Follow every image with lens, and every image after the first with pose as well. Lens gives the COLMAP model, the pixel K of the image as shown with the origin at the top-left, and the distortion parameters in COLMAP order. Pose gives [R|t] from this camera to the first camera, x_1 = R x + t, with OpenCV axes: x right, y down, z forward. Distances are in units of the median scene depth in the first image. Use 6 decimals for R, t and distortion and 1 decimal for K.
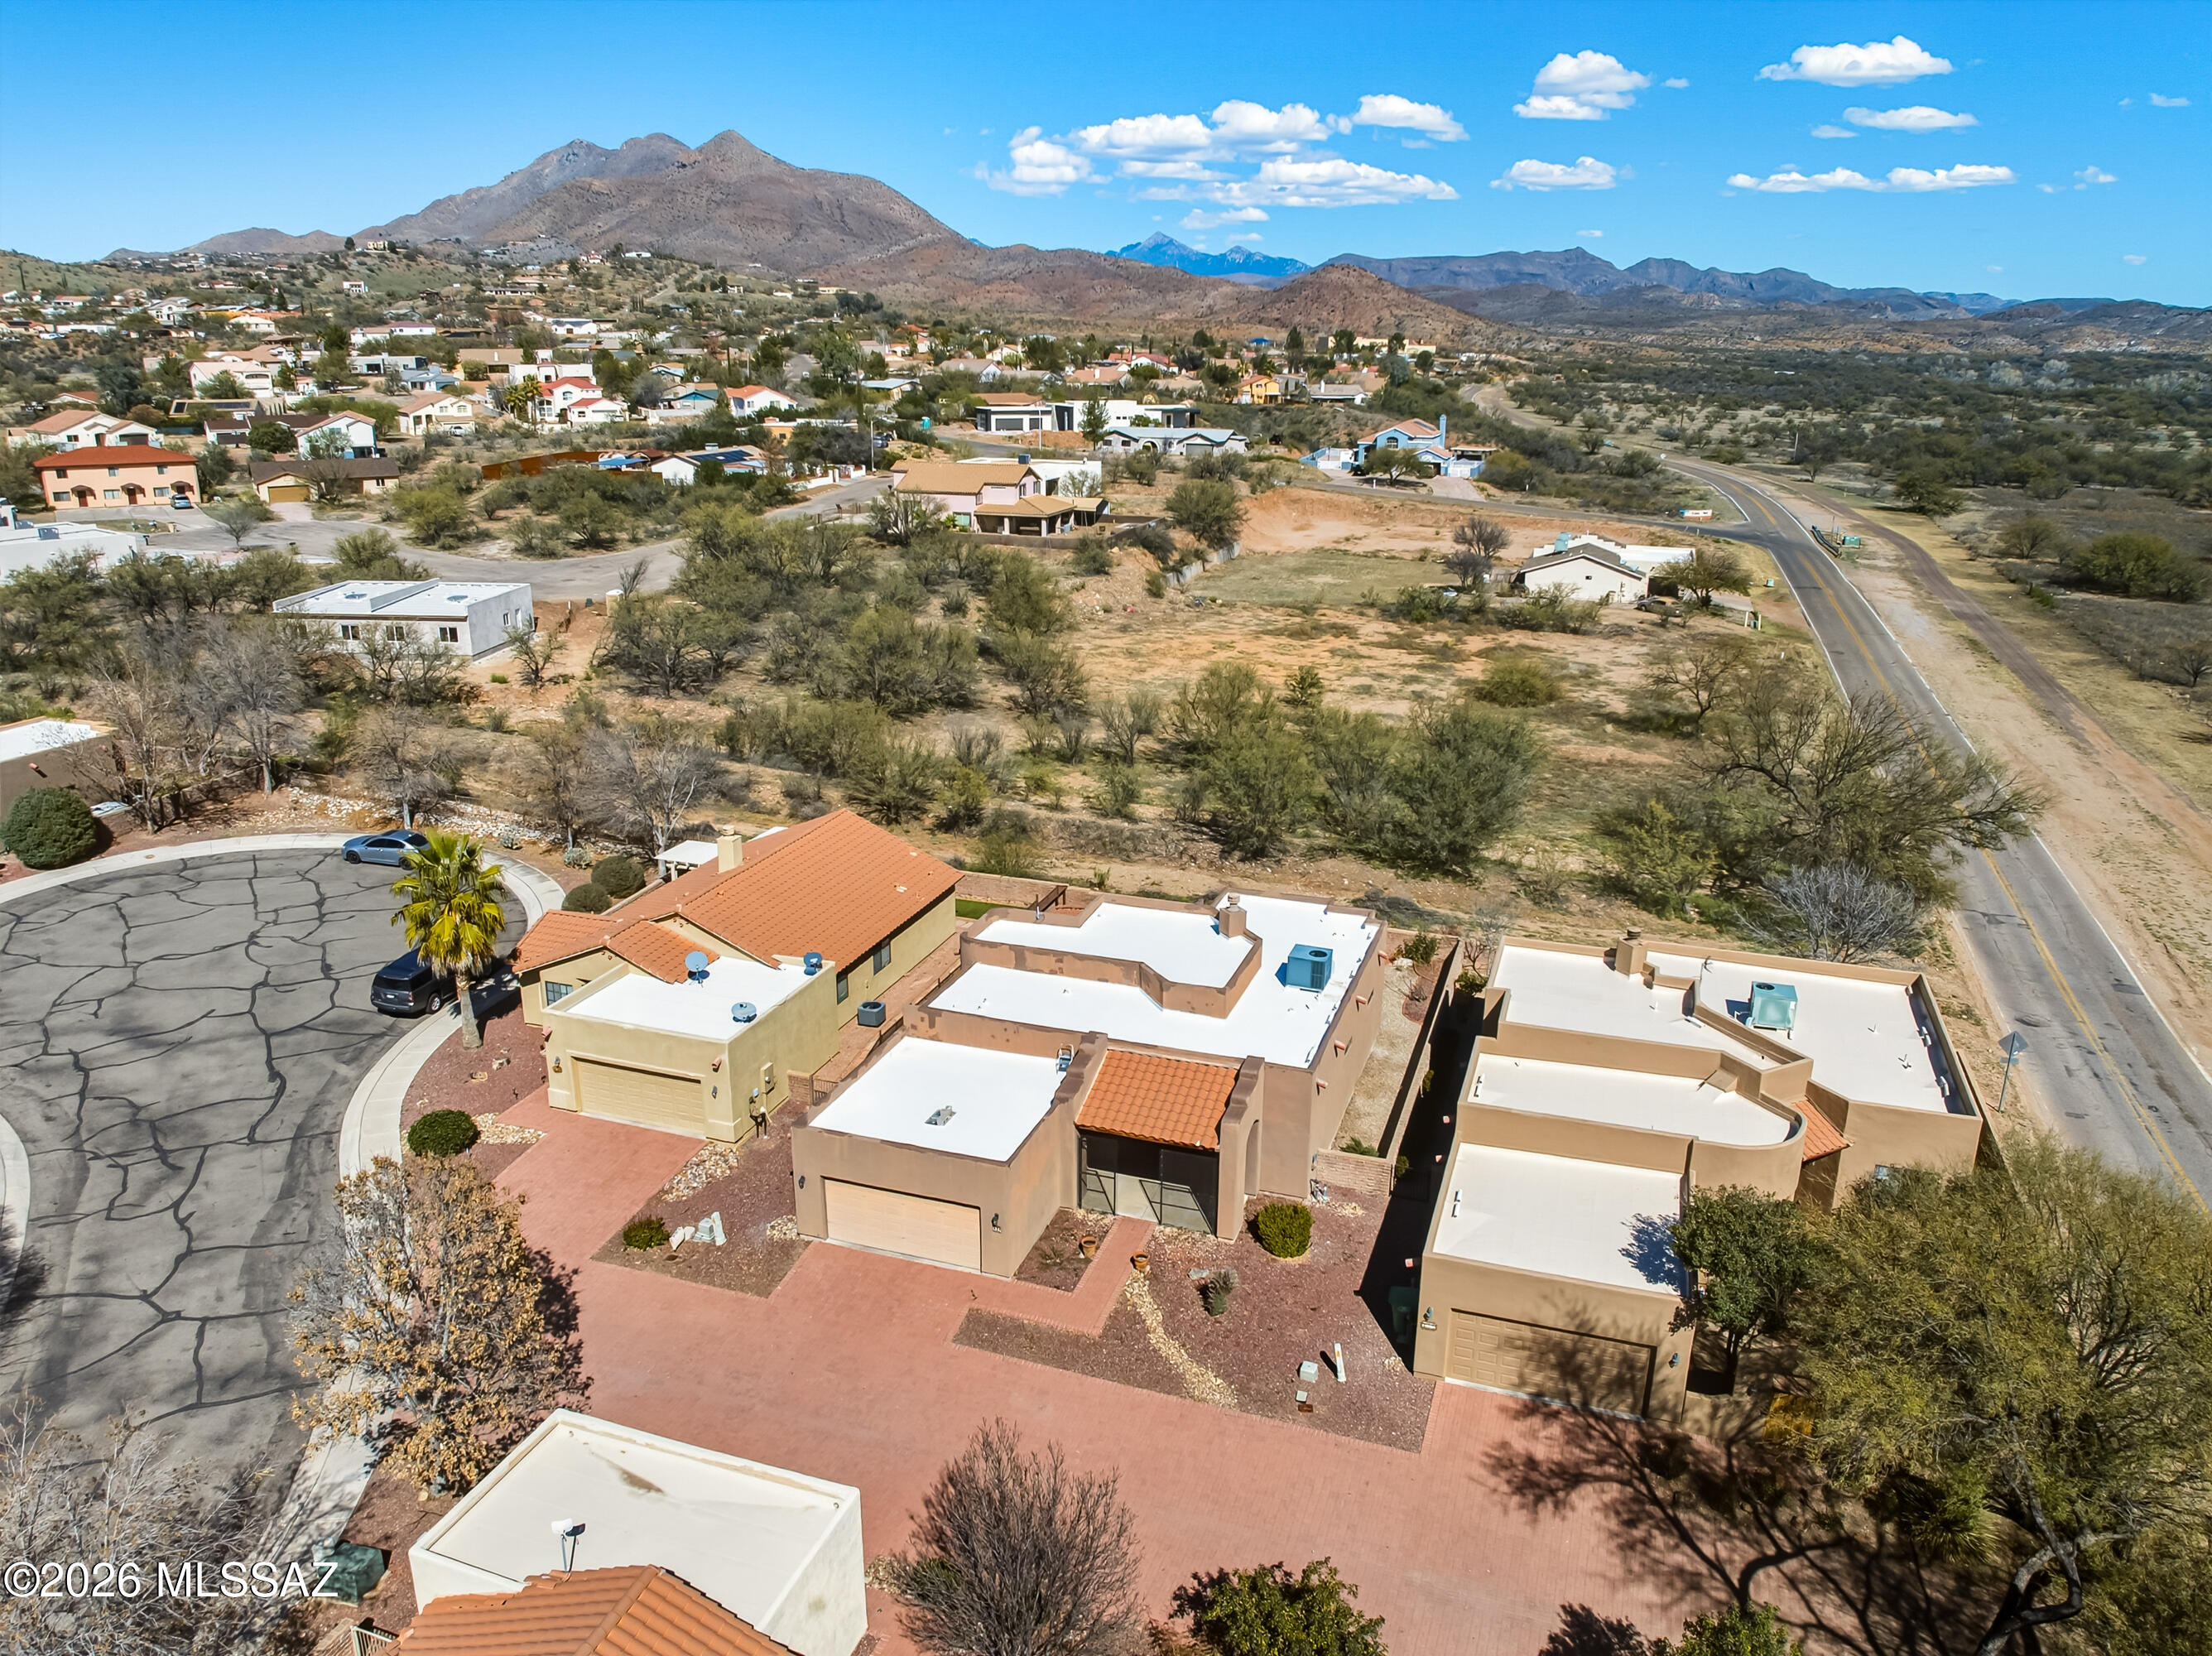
lens RADIAL K [[1550.4, 0, 1109.3], [0, 1550.4, 824.4], [0, 0, 1]] dist [-0.037184, -0.000617]
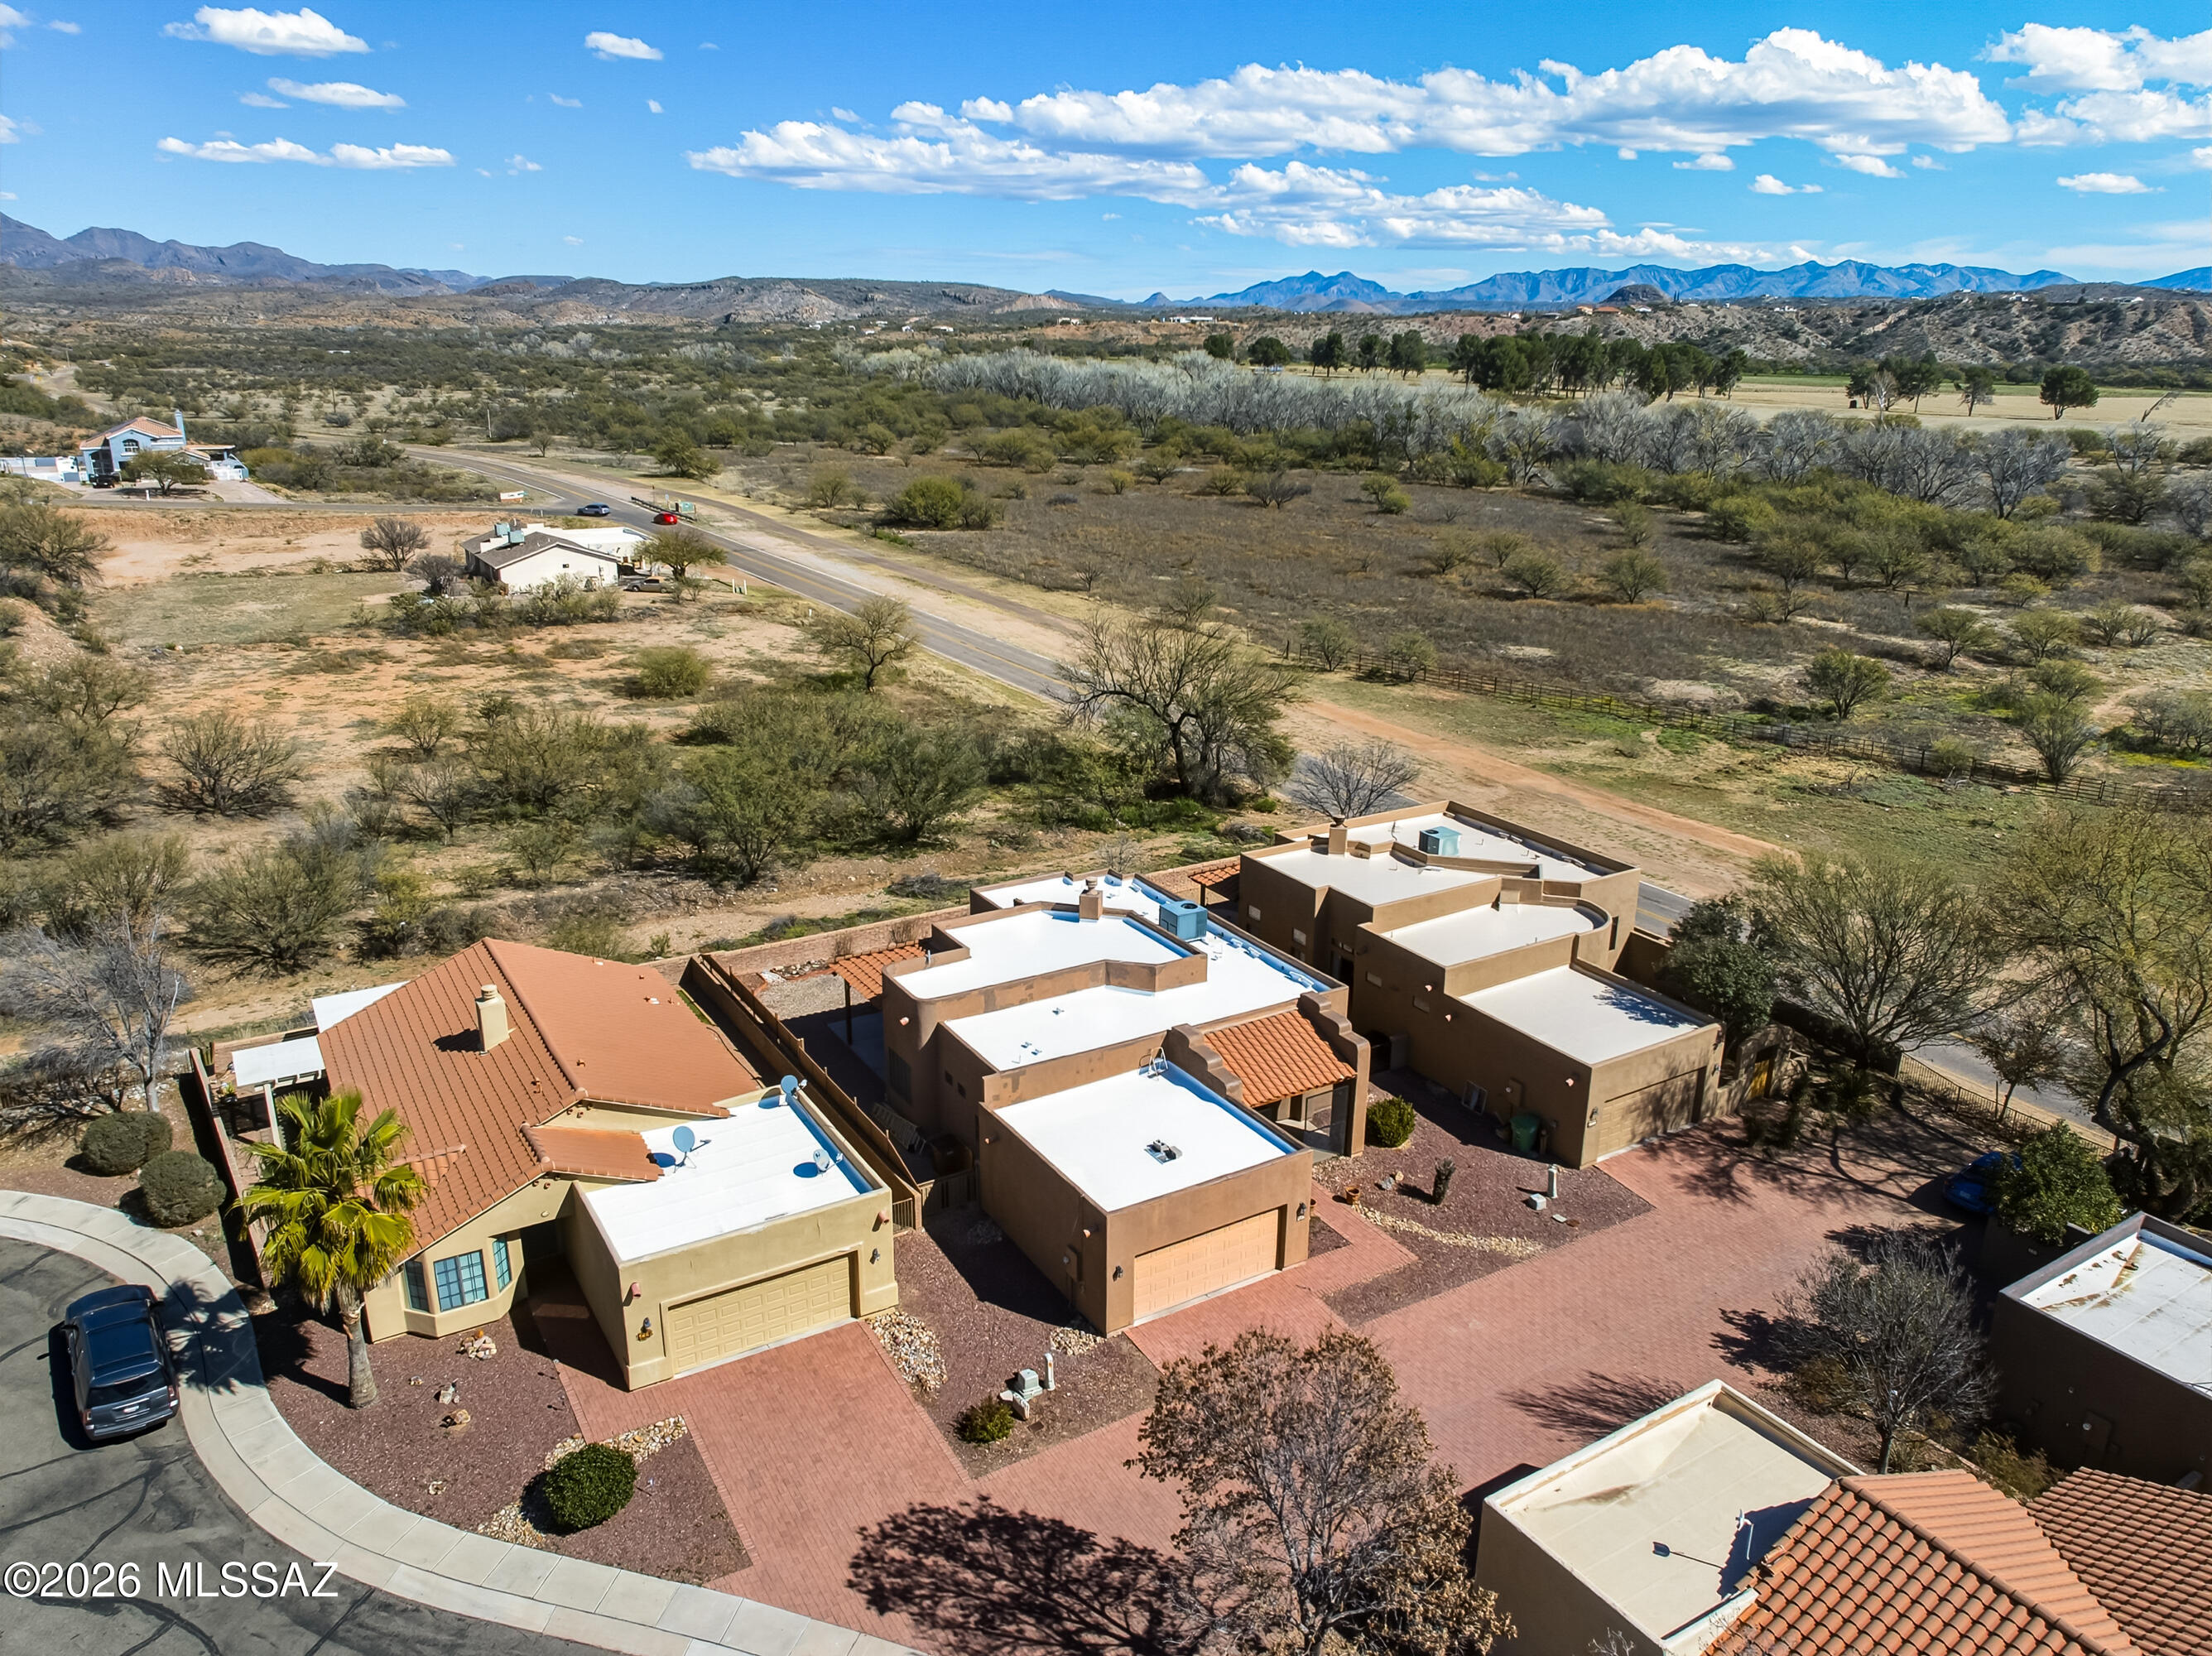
lens RADIAL K [[1568.0, 0, 1112.2], [0, 1568.0, 790.4], [0, 0, 1]] dist [-0.064682, 0.042691]
pose [[0.636504, -0.218963, 0.739539, -0.215749], [0.224943, 0.969870, 0.093556, -0.033926], [-0.737742, 0.106805, 0.666580, 0.097585]]
